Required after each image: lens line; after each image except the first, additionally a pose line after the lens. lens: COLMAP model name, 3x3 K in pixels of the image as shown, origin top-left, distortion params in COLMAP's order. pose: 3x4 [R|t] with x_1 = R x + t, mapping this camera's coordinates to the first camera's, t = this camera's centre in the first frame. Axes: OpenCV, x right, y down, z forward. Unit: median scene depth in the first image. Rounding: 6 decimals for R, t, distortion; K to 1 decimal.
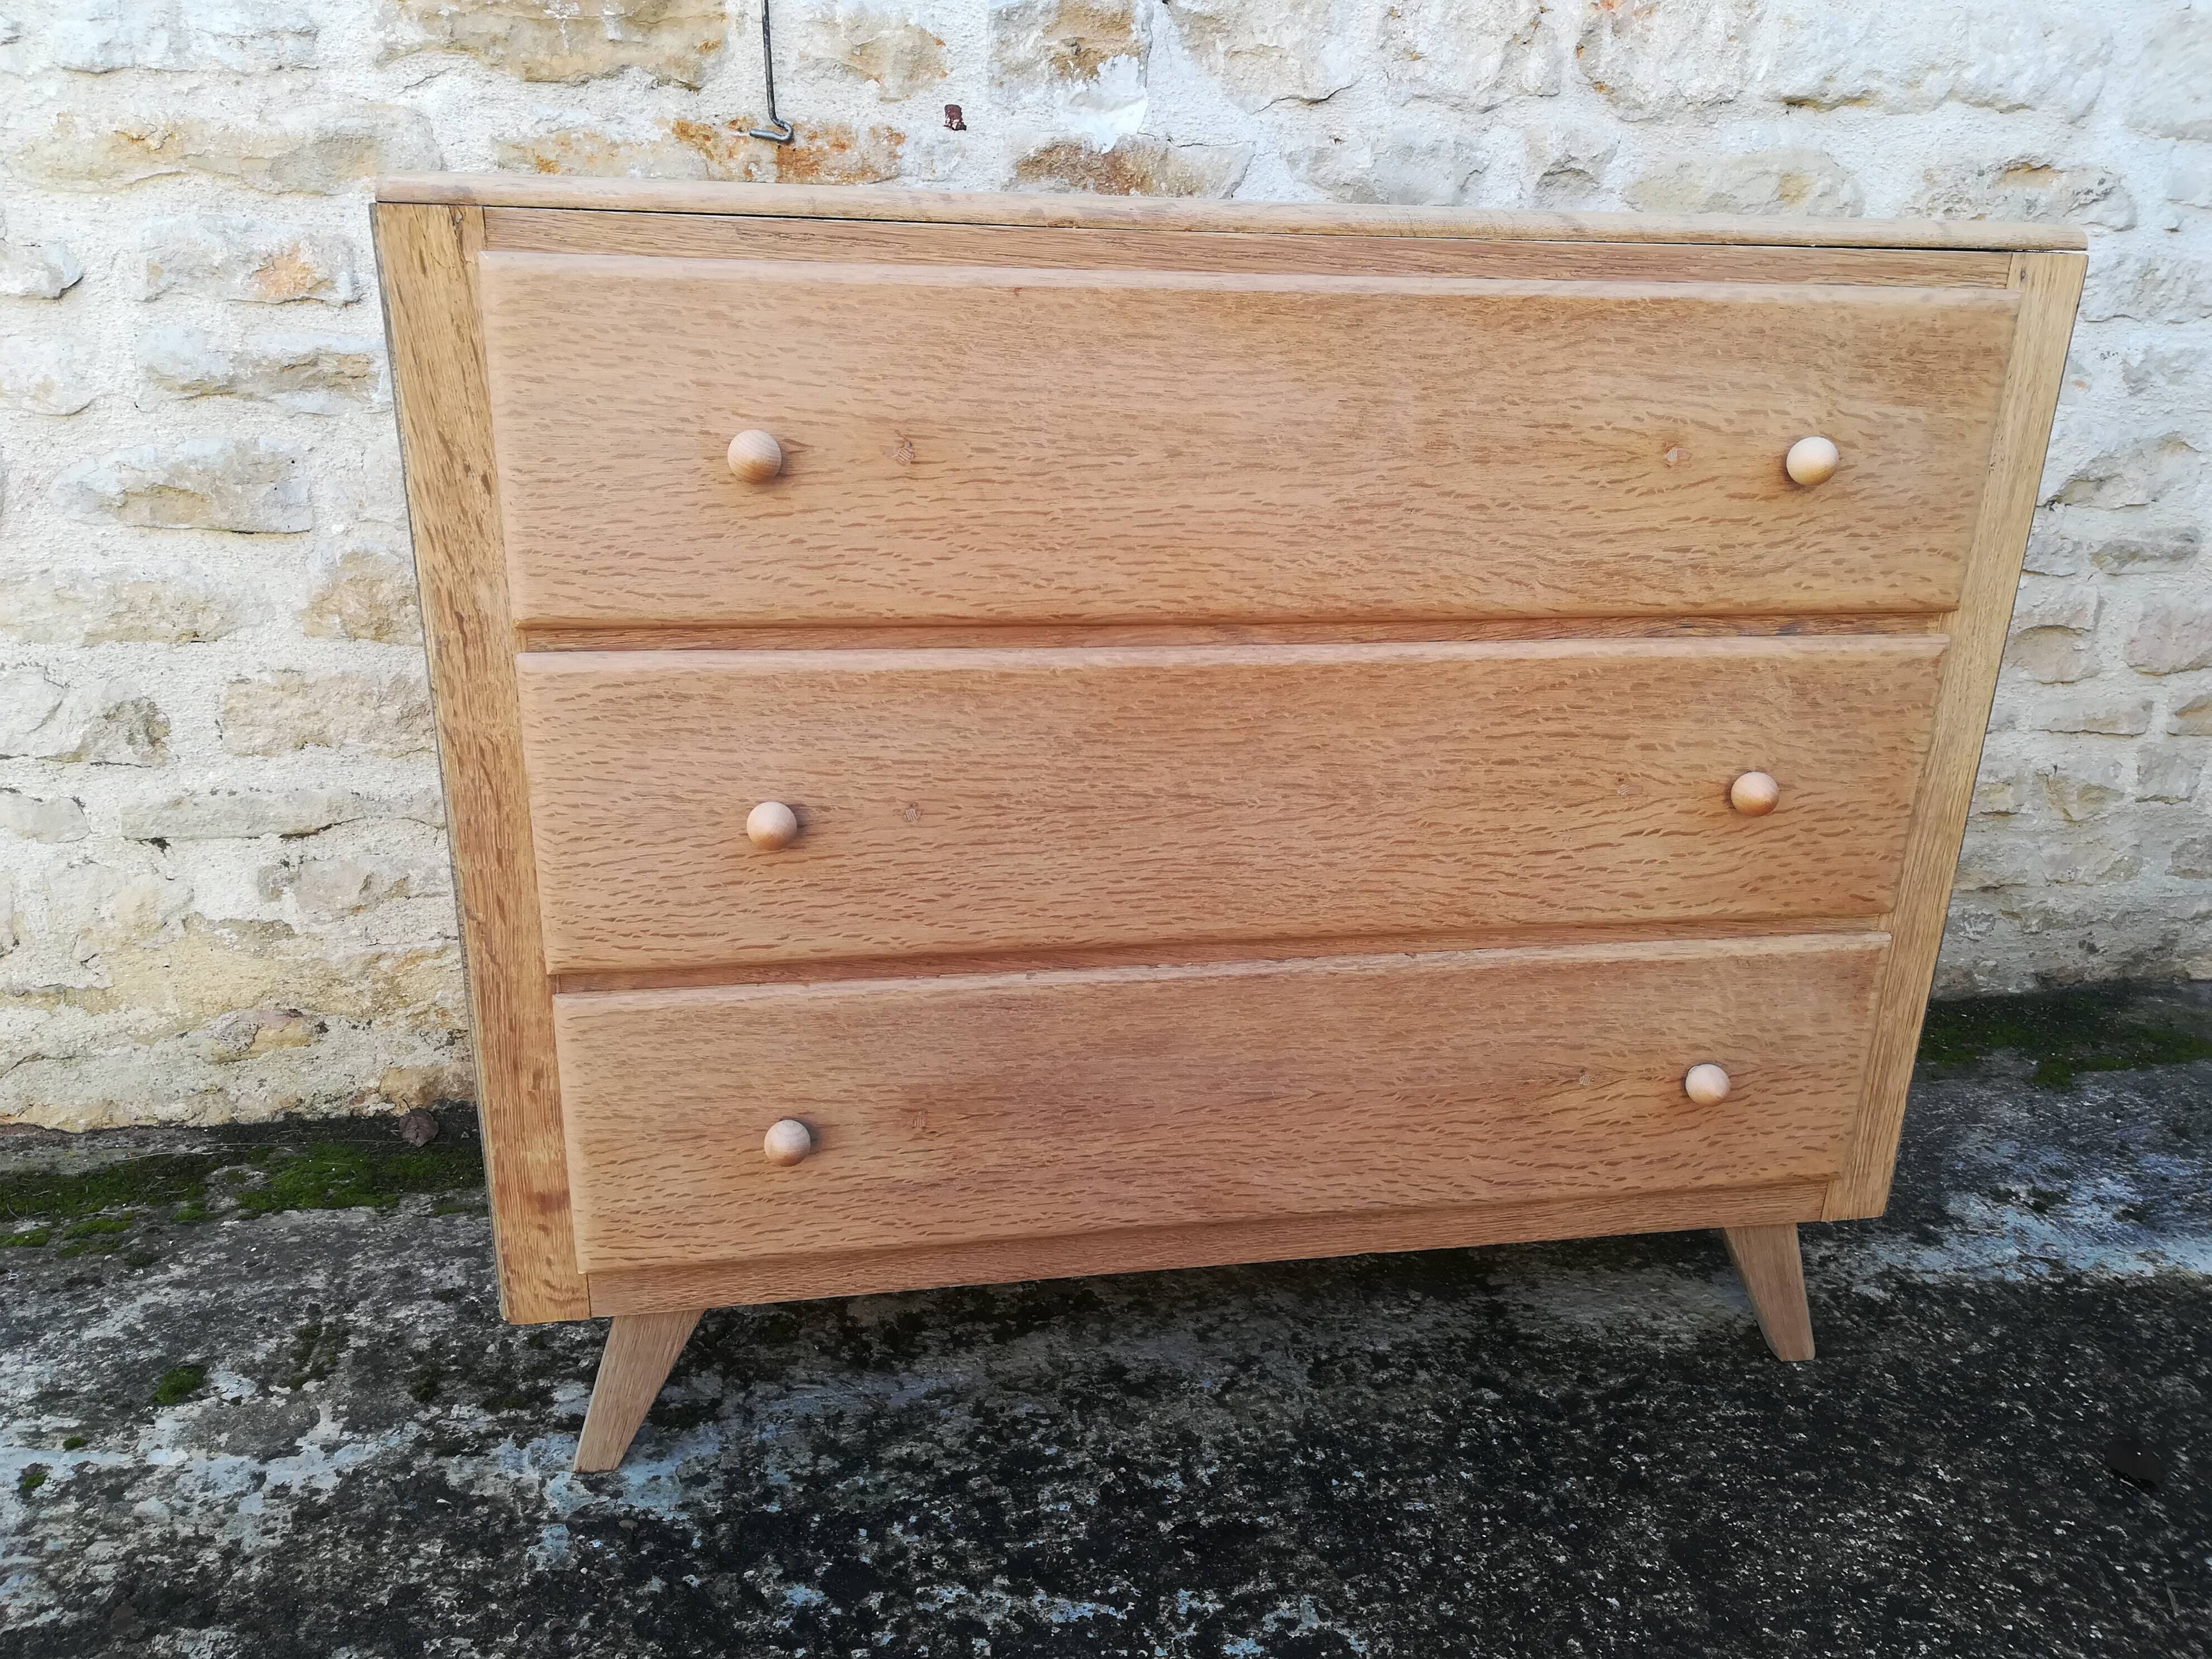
lens RADIAL K [[1682.2, 0, 1108.1], [0, 1682.2, 828.4], [0, 0, 1]] dist [0.048294, -0.060996]
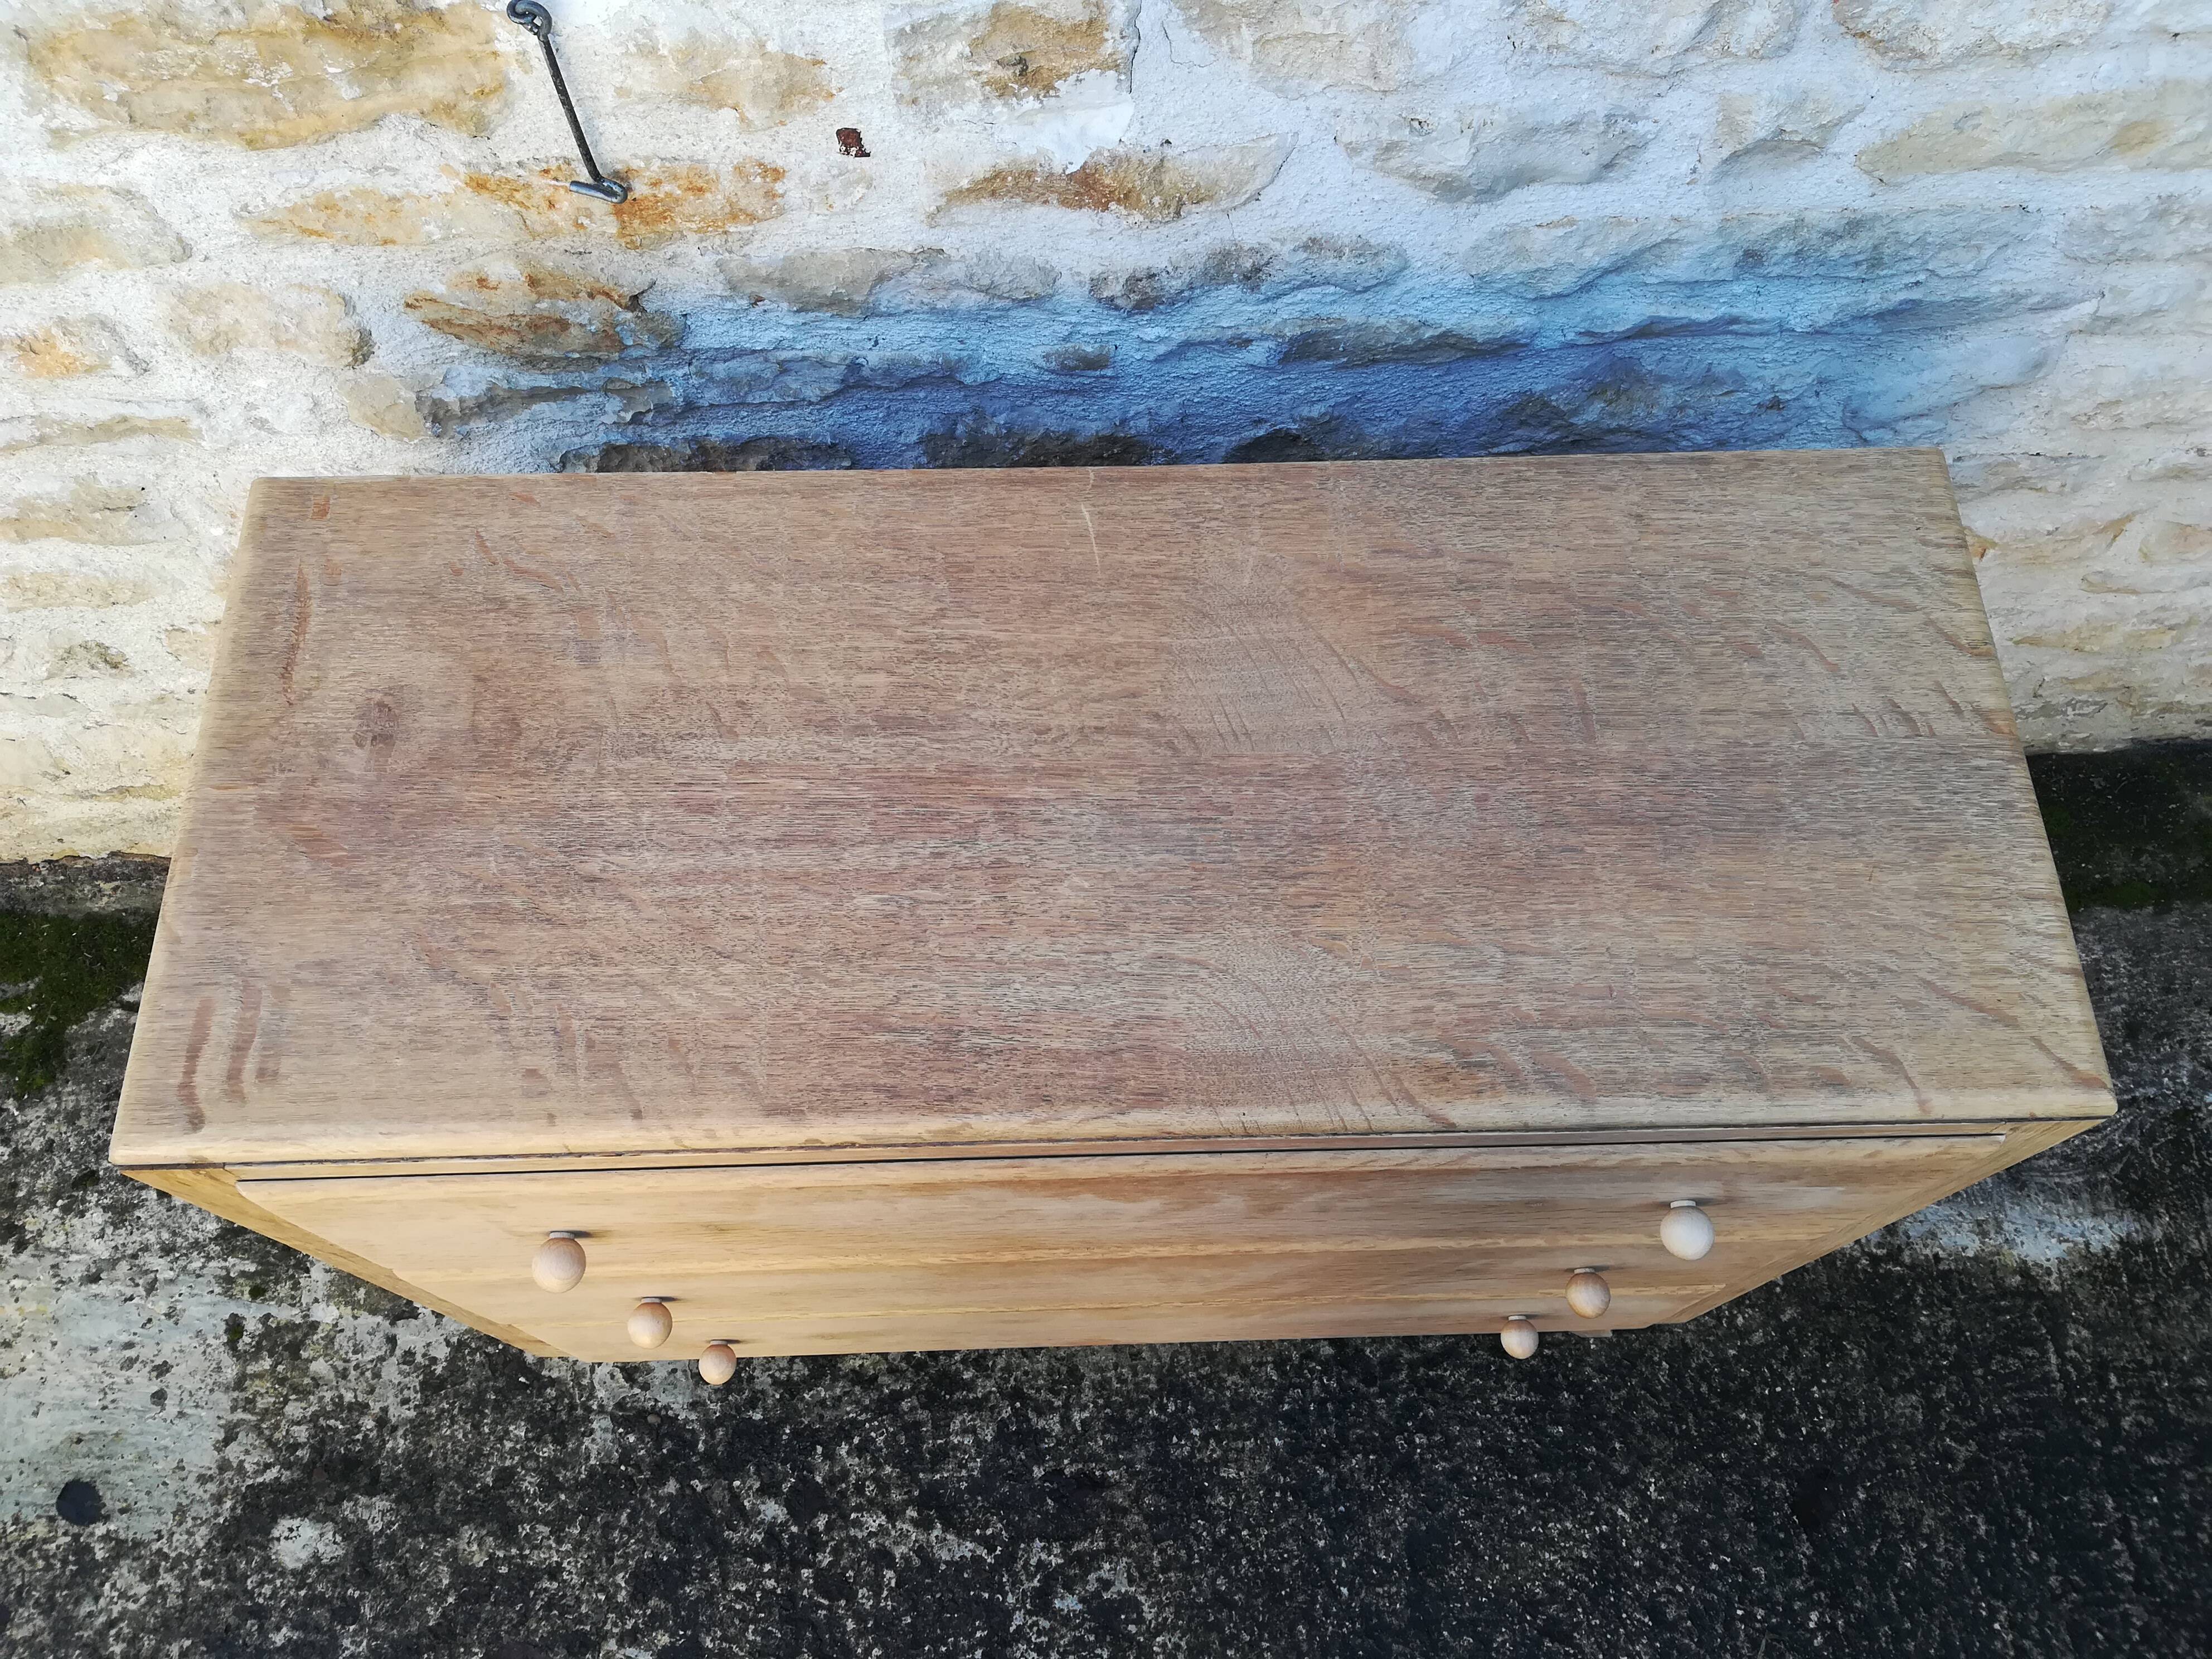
lens RADIAL K [[1682.2, 0, 1111.8], [0, 1682.2, 810.7], [0, 0, 1]] dist [0.048294, -0.060996]
pose [[0.989035, 0.123654, -0.080744, 0.129962], [-0.030598, 0.706458, 0.707093, -0.881417], [0.144477, -0.696869, 0.702496, 0.405770]]
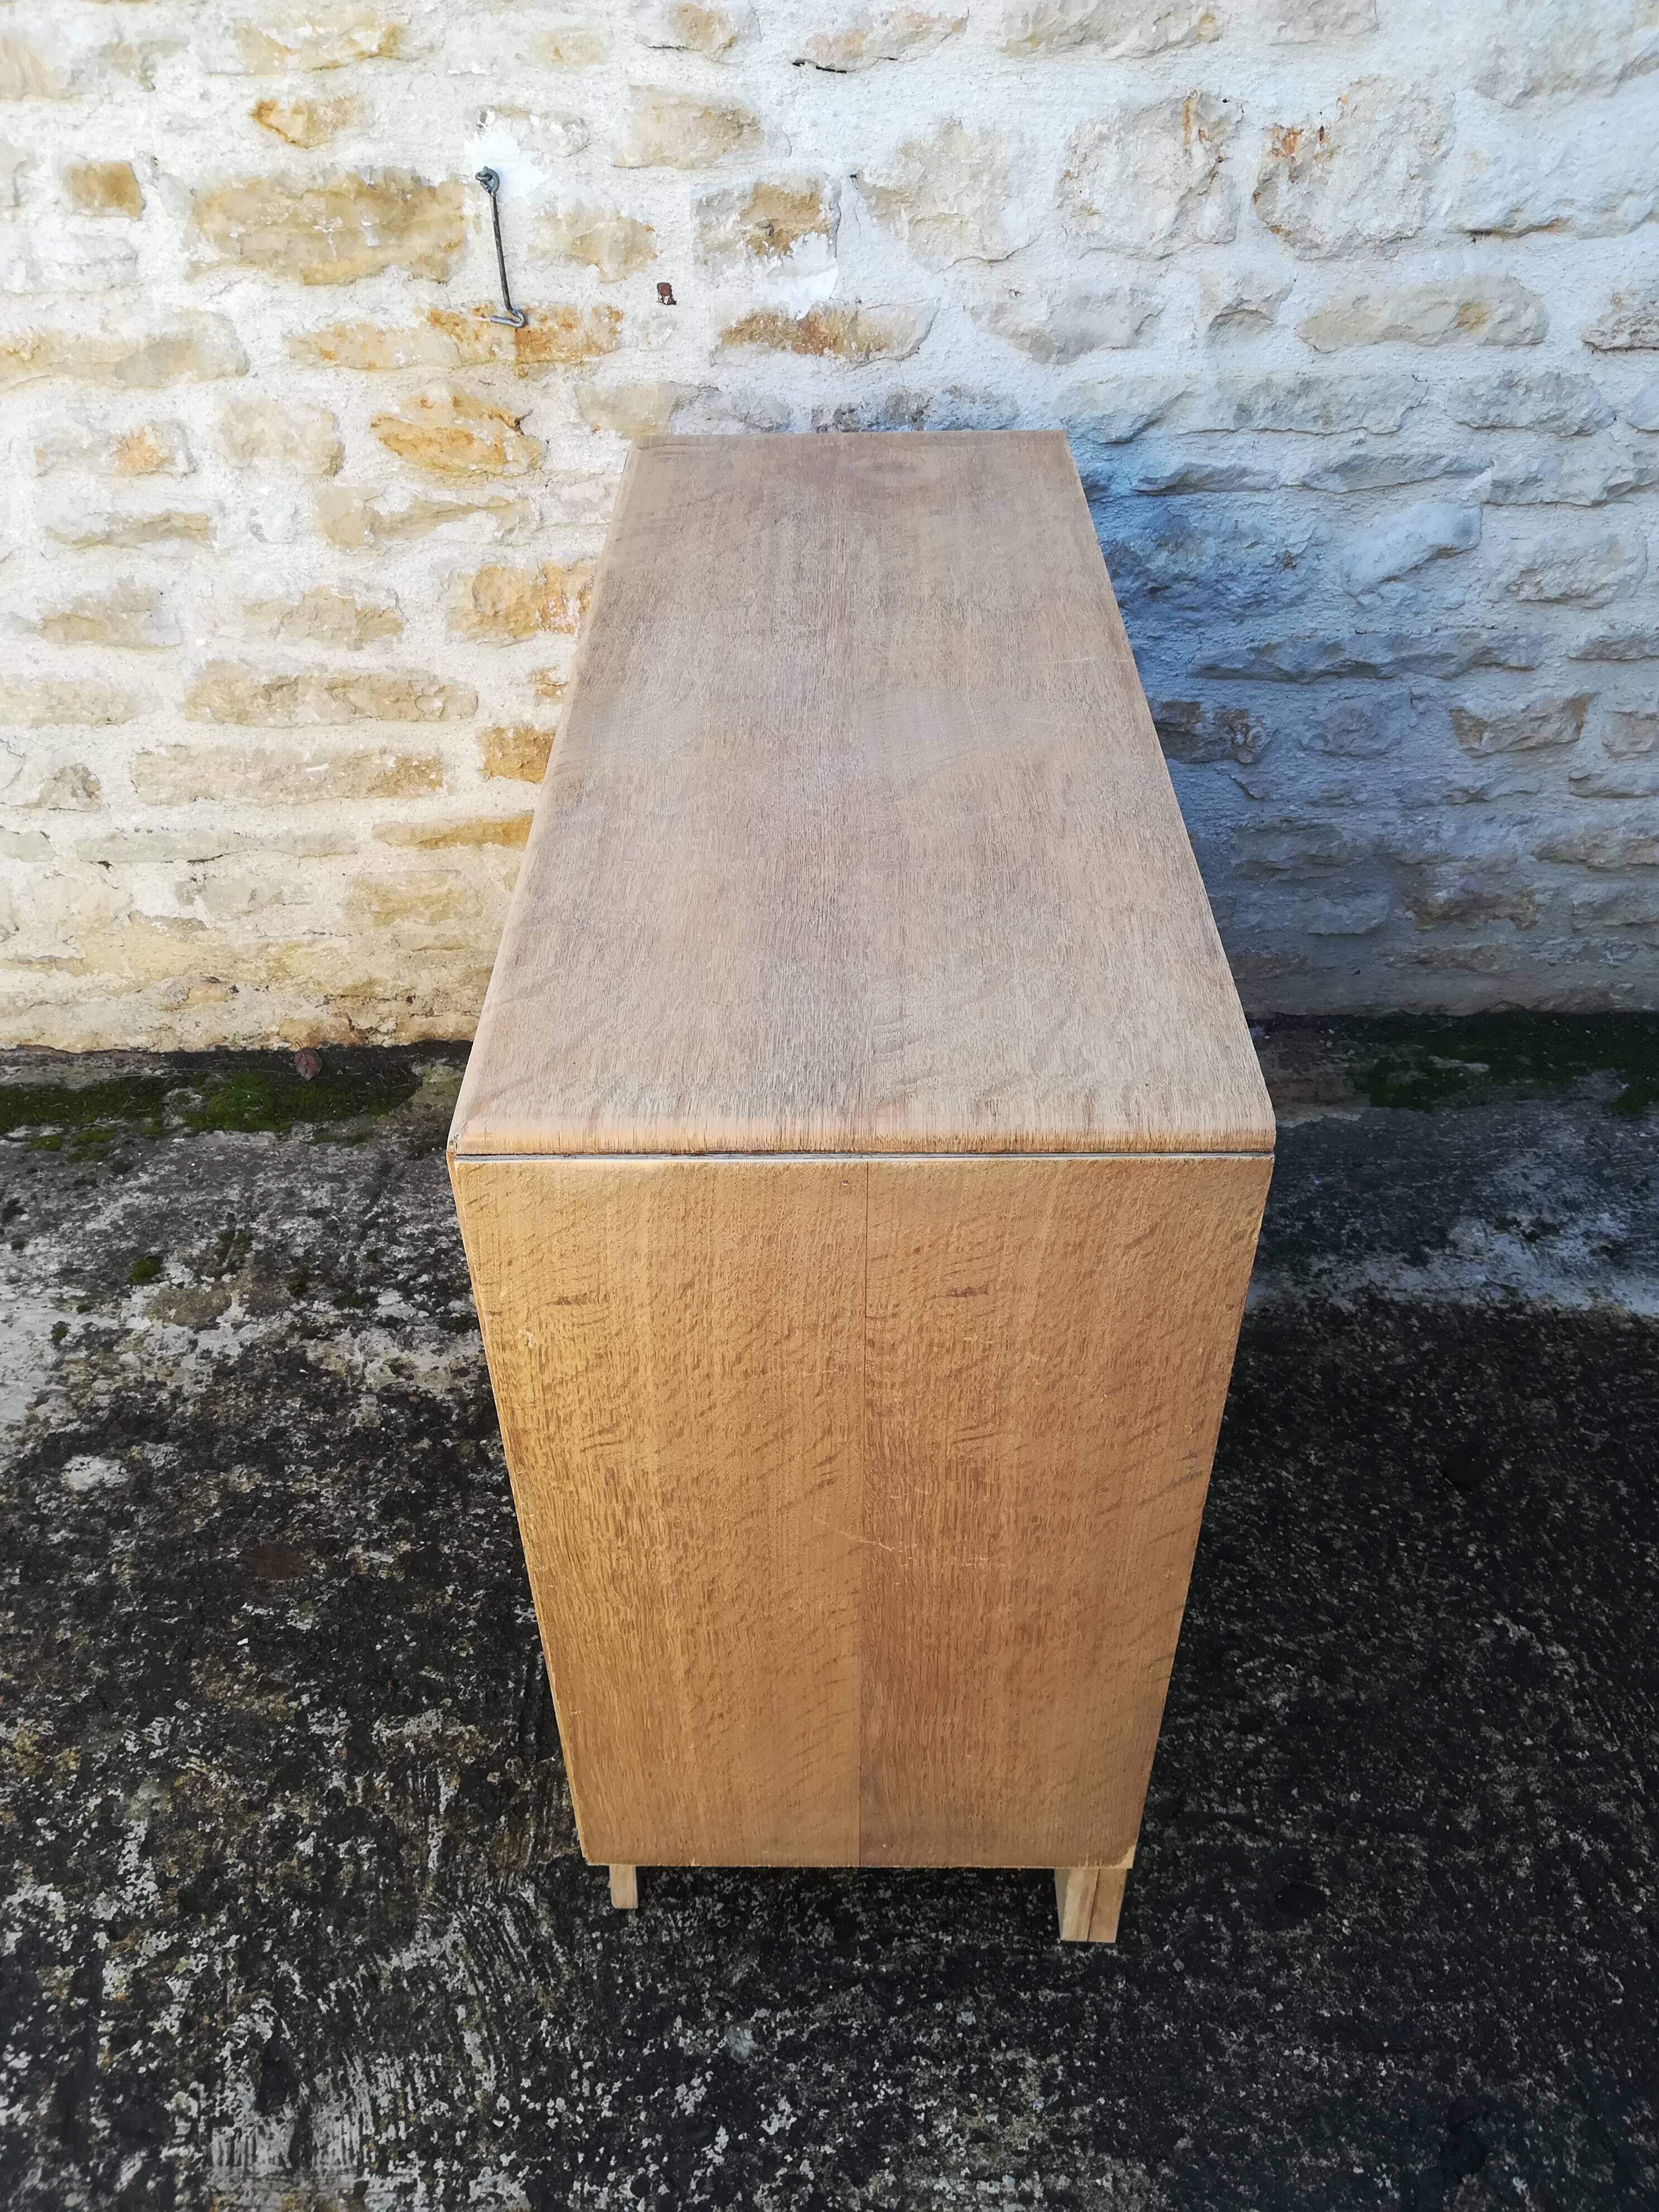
lens RADIAL K [[1682.2, 0, 824.4], [0, 1682.2, 1081.9], [0, 0, 1]] dist [0.048294, -0.060996]
pose [[0.984860, 0.082454, -0.152489, 0.284720], [-0.026393, 0.940706, 0.338194, -0.378084], [0.171332, -0.329049, 0.928640, -0.265936]]
